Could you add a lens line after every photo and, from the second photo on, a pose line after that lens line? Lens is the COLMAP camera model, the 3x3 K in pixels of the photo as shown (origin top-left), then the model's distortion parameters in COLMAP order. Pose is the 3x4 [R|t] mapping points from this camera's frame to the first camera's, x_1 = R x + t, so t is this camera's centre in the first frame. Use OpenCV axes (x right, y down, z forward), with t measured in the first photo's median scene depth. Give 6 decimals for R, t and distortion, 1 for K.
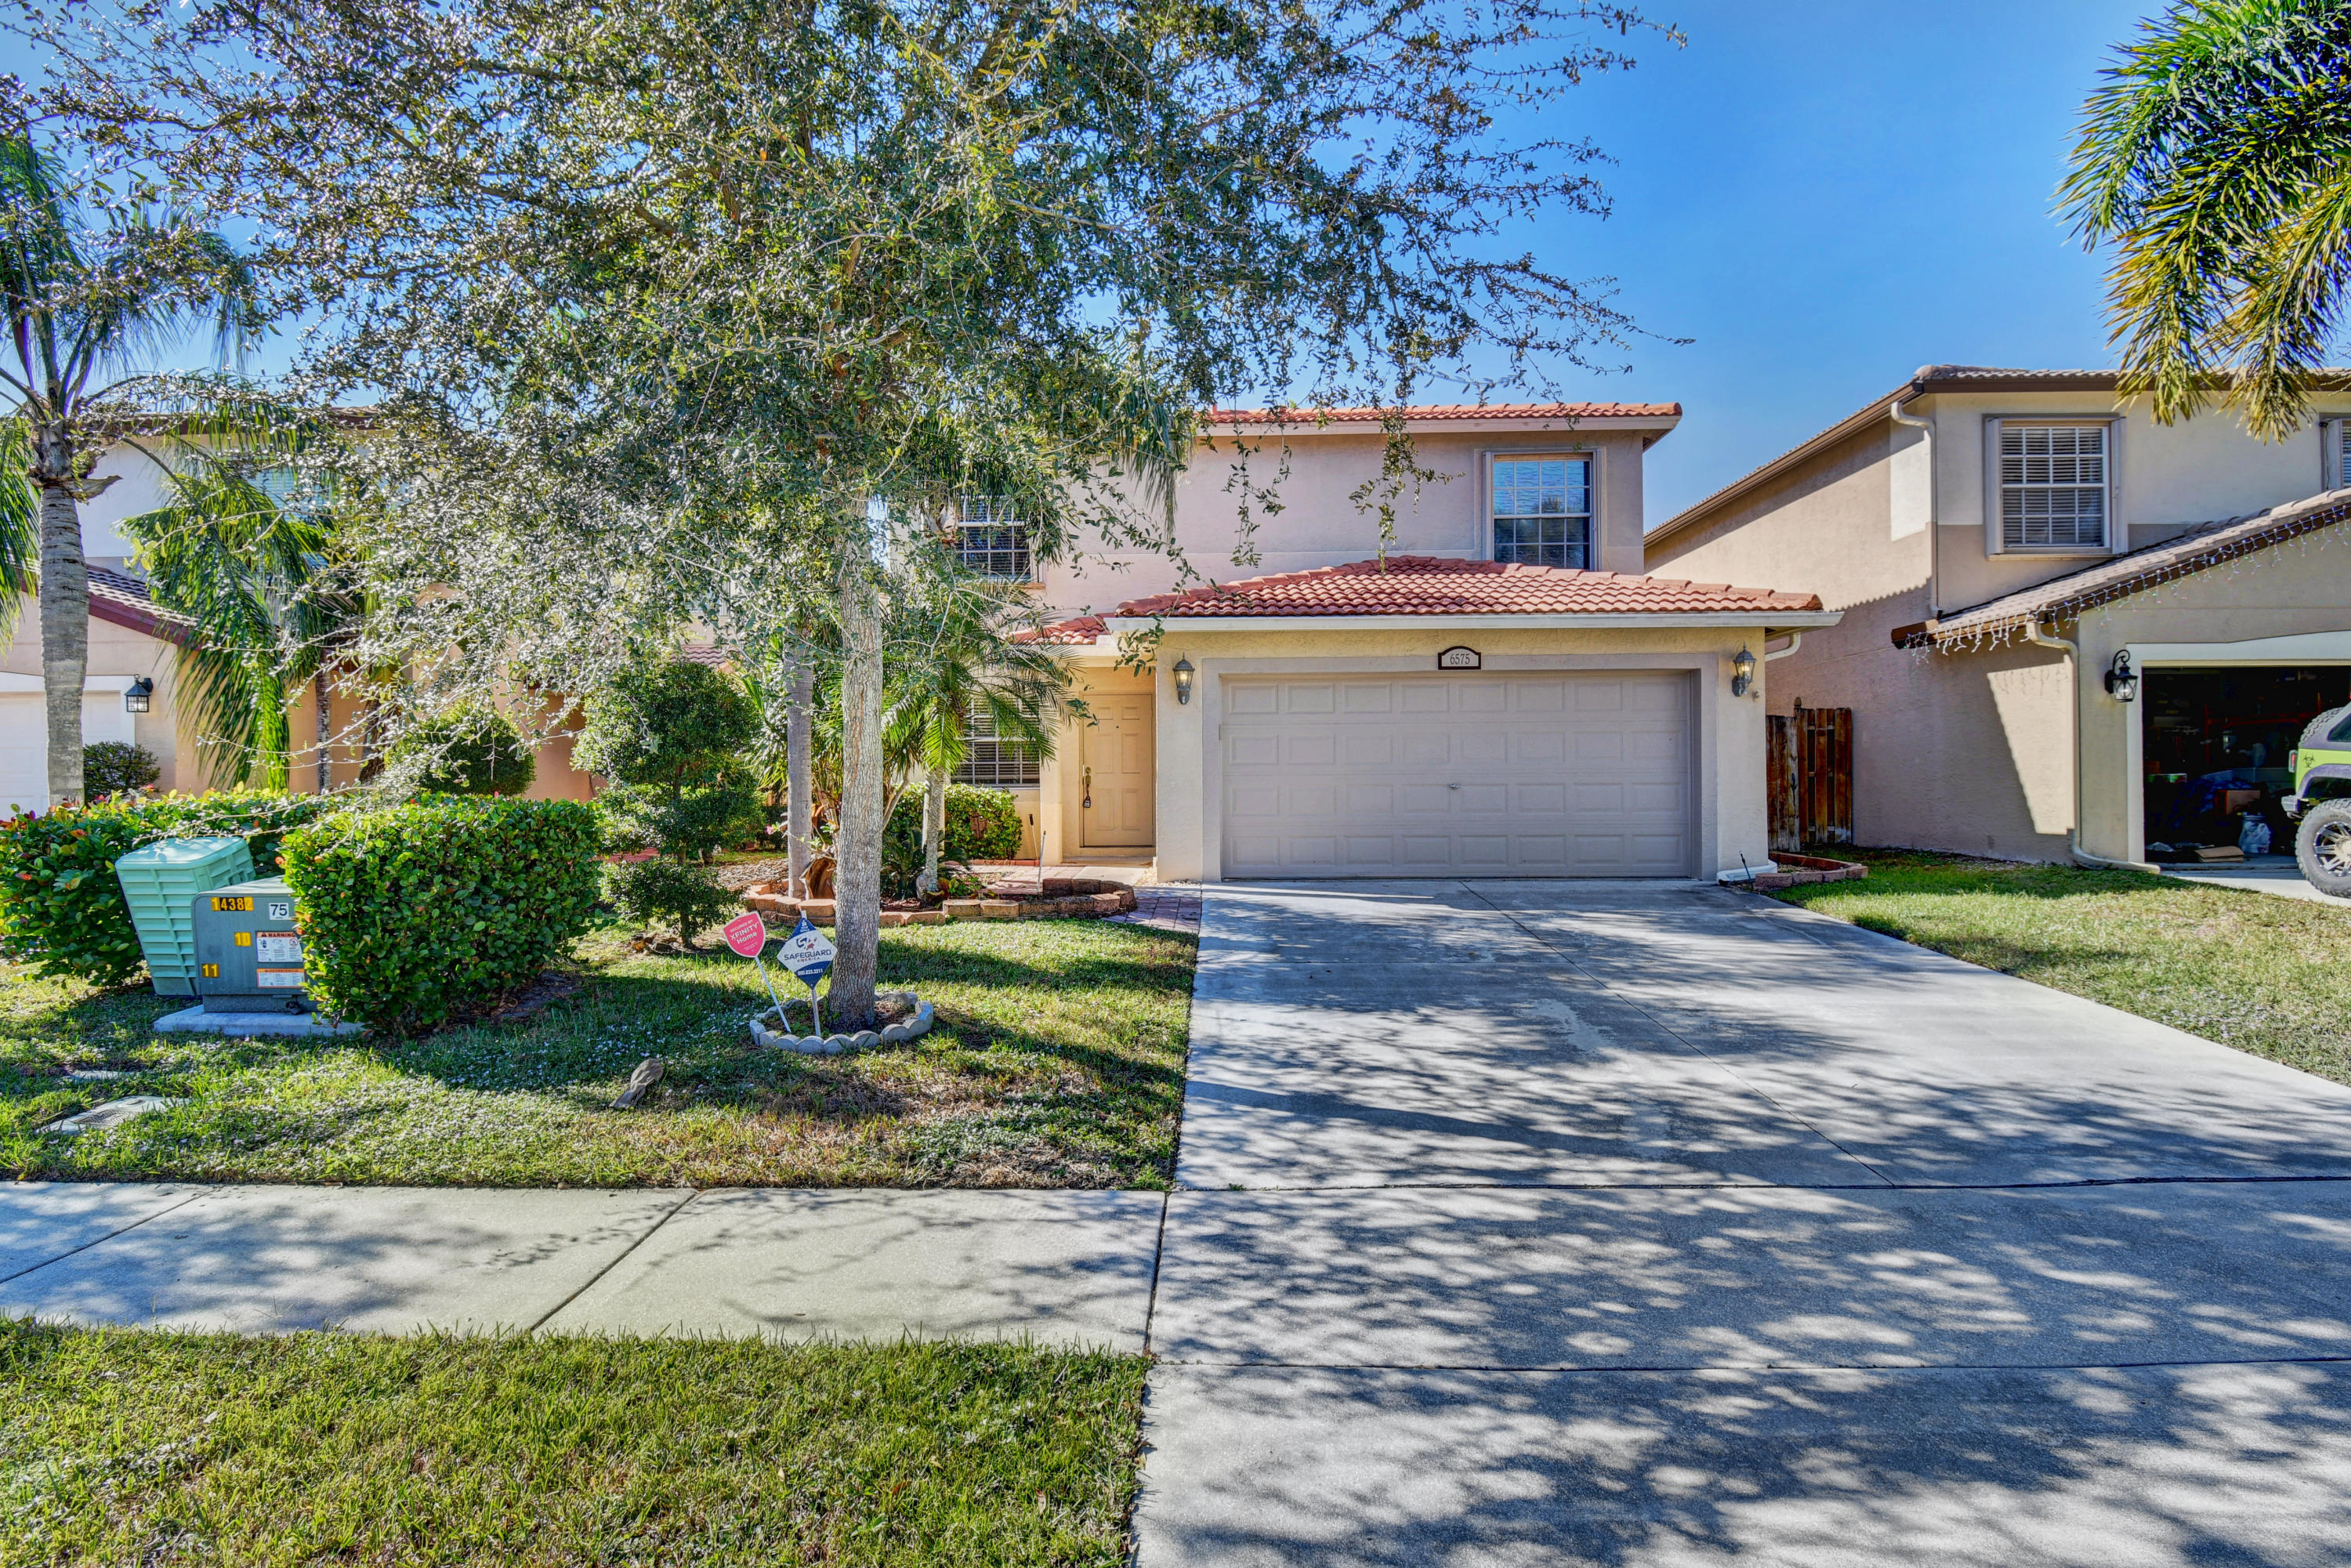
lens RADIAL K [[1143.7, 0, 1175.8], [0, 1143.7, 779.4], [0, 0, 1]] dist [-0.008772, -0.009373]
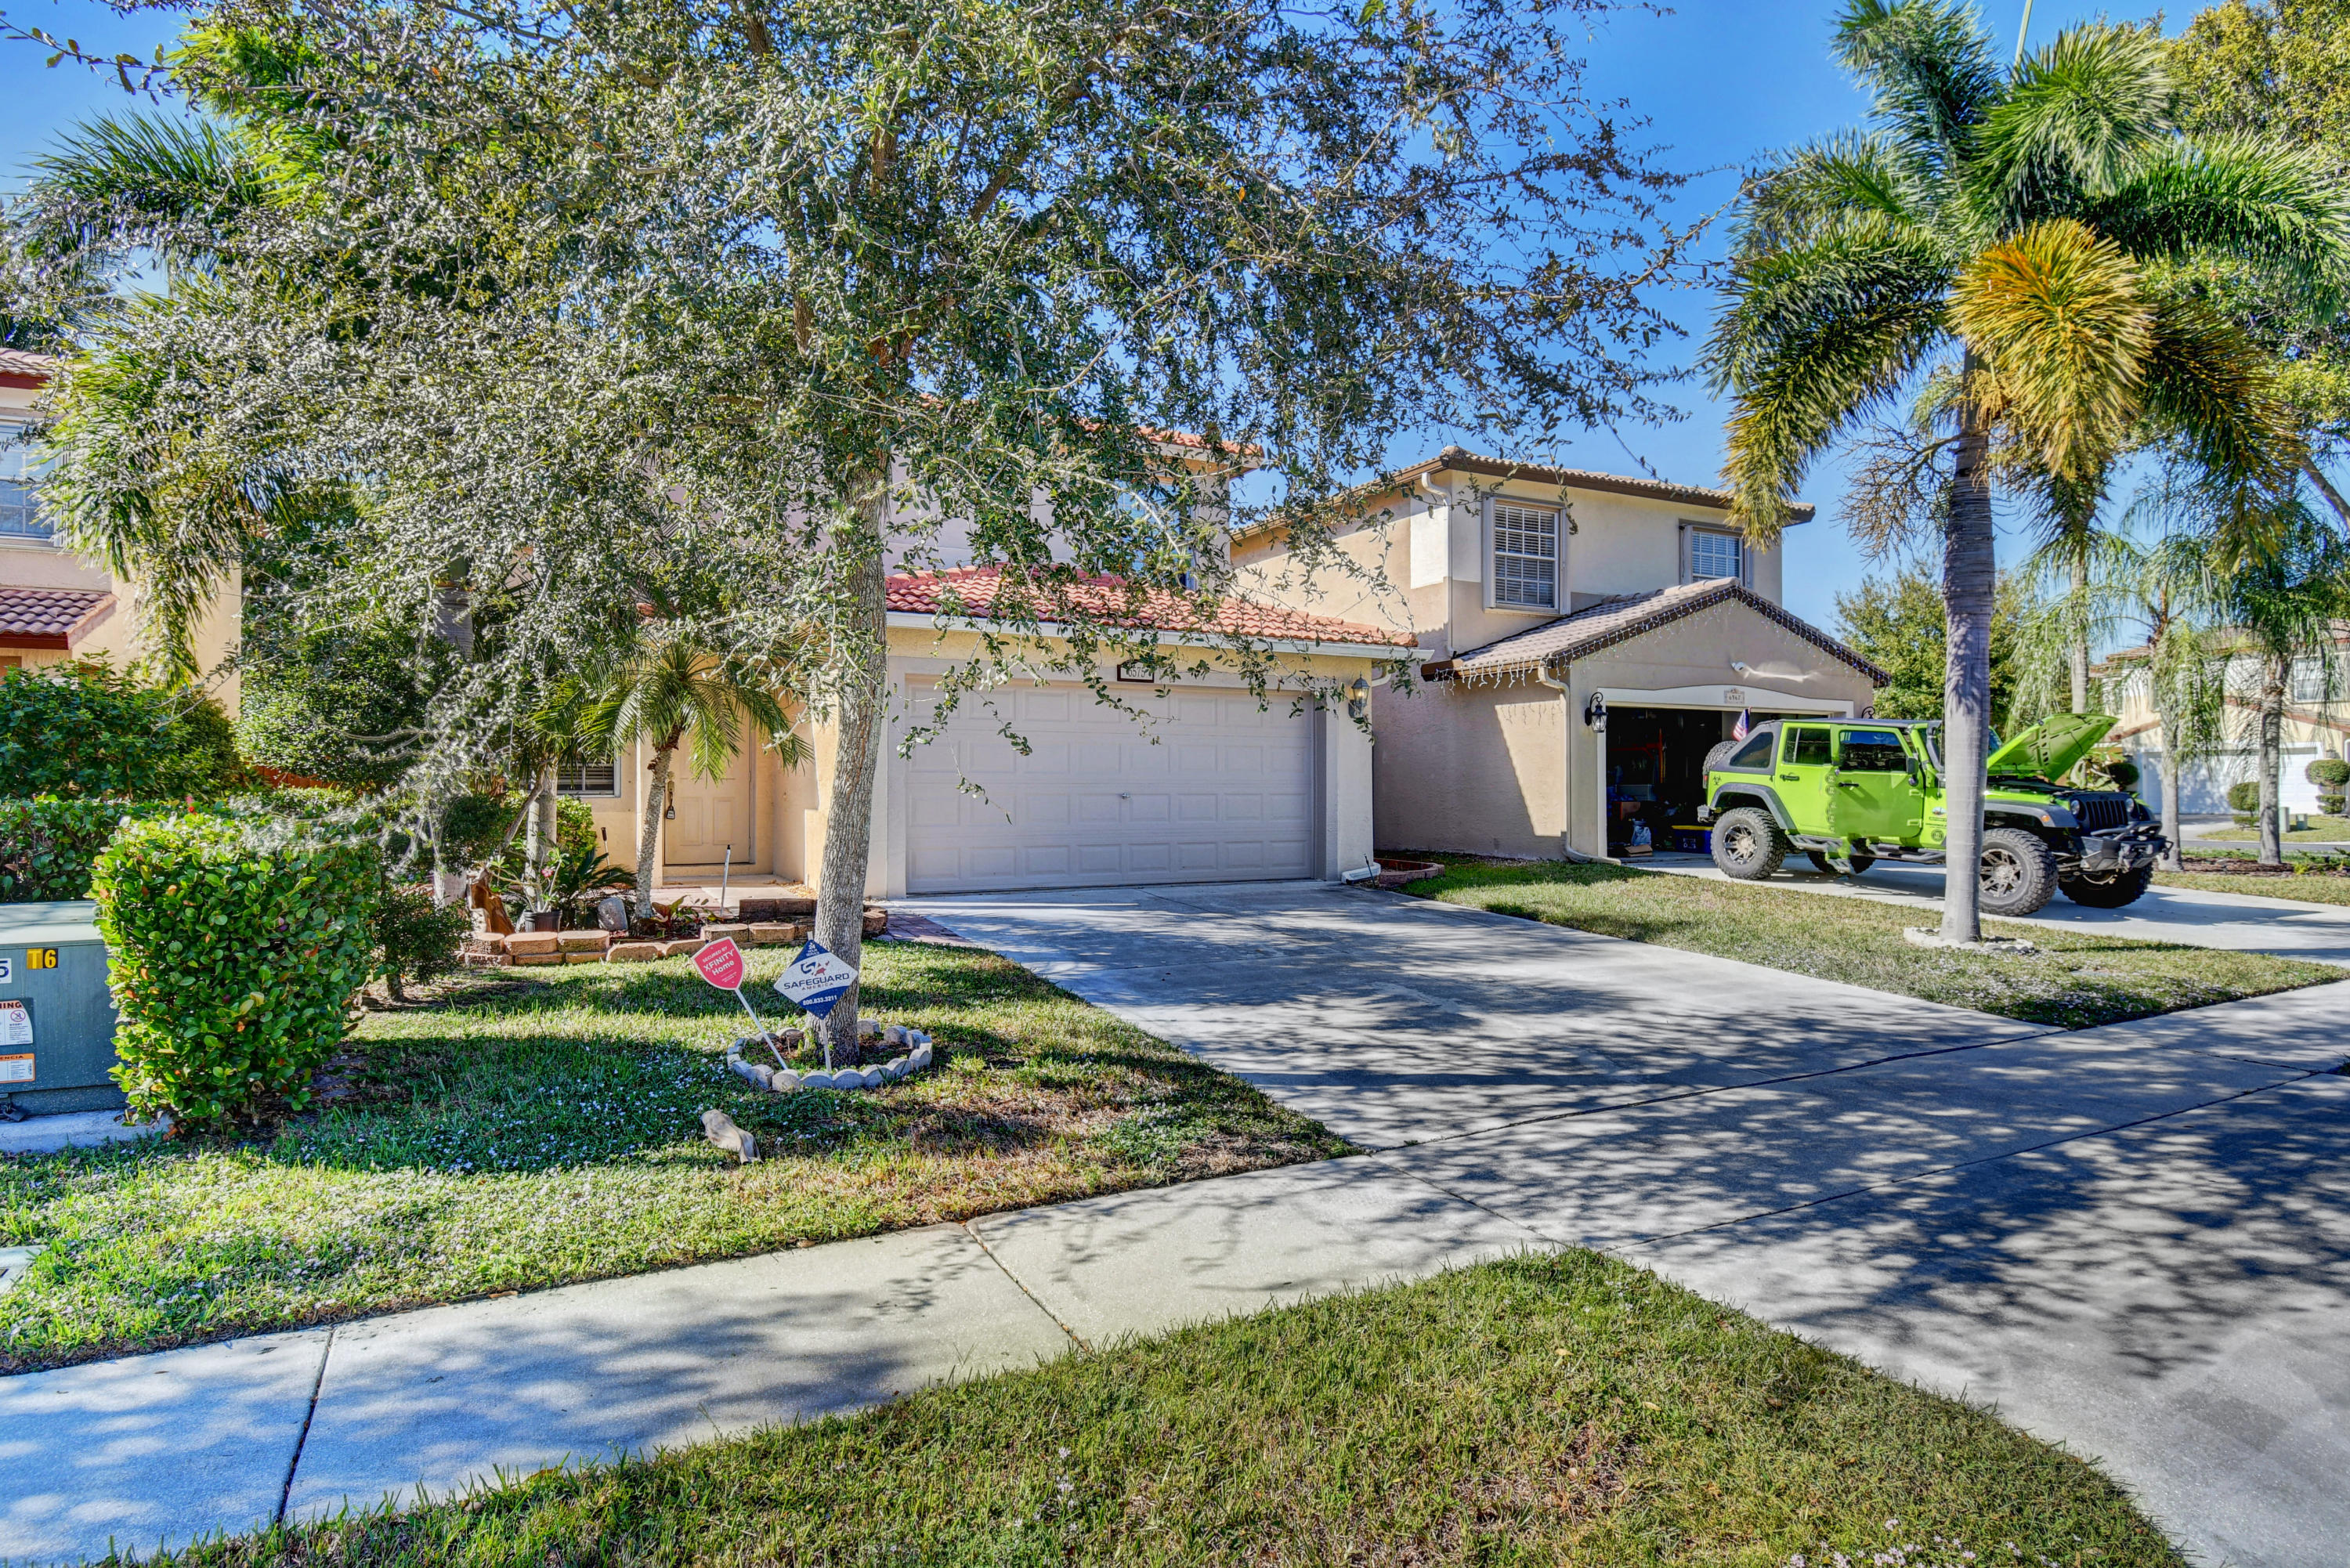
lens RADIAL K [[1242.7, 0, 1162.1], [0, 1242.7, 775.0], [0, 0, 1]] dist [-0.007186, -0.008027]
pose [[0.874091, 0.012631, 0.485598, -0.768142], [-0.007371, 0.999892, -0.012739, 0.003283], [-0.485707, 0.007556, 0.874089, 0.022074]]
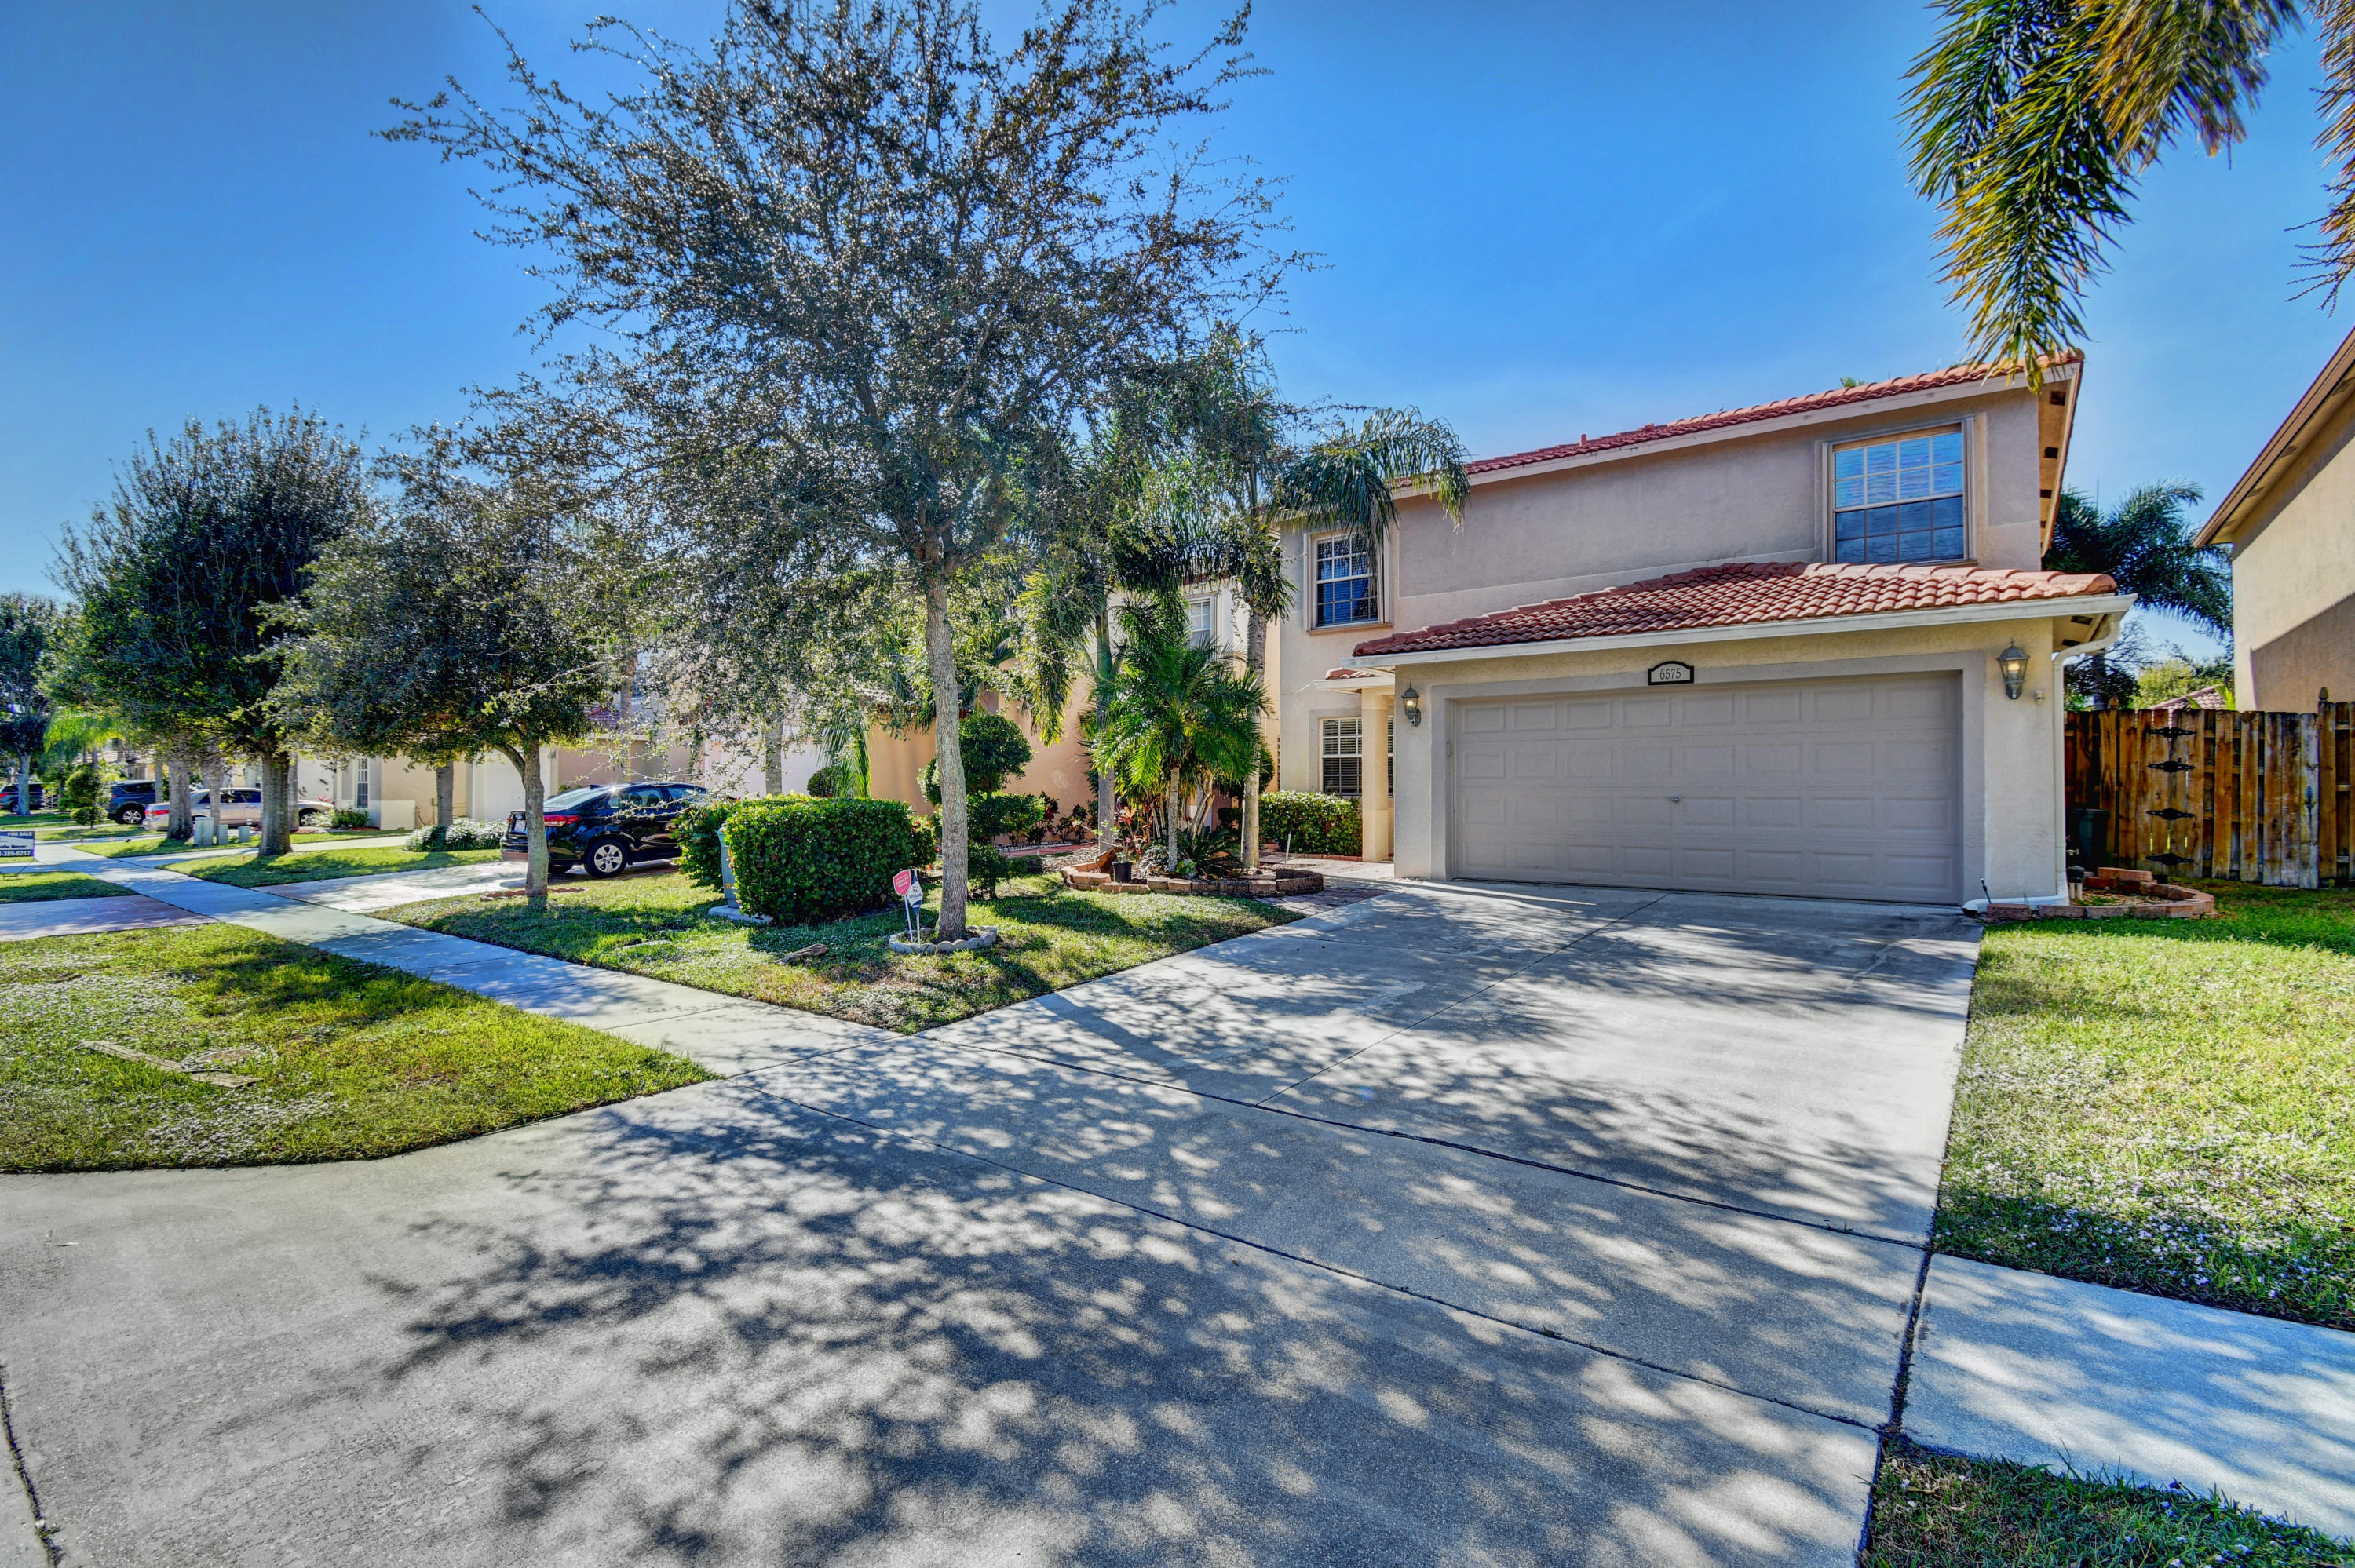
lens RADIAL K [[1057.0, 0, 1172.9], [0, 1057.0, 787.6], [0, 0, 1]] dist [0.005015, 0.000218]
pose [[0.813207, 0.005291, -0.581951, 1.202437], [-0.004985, 0.999985, 0.002126, -0.011901], [0.581953, 0.001172, 0.813221, -0.051663]]
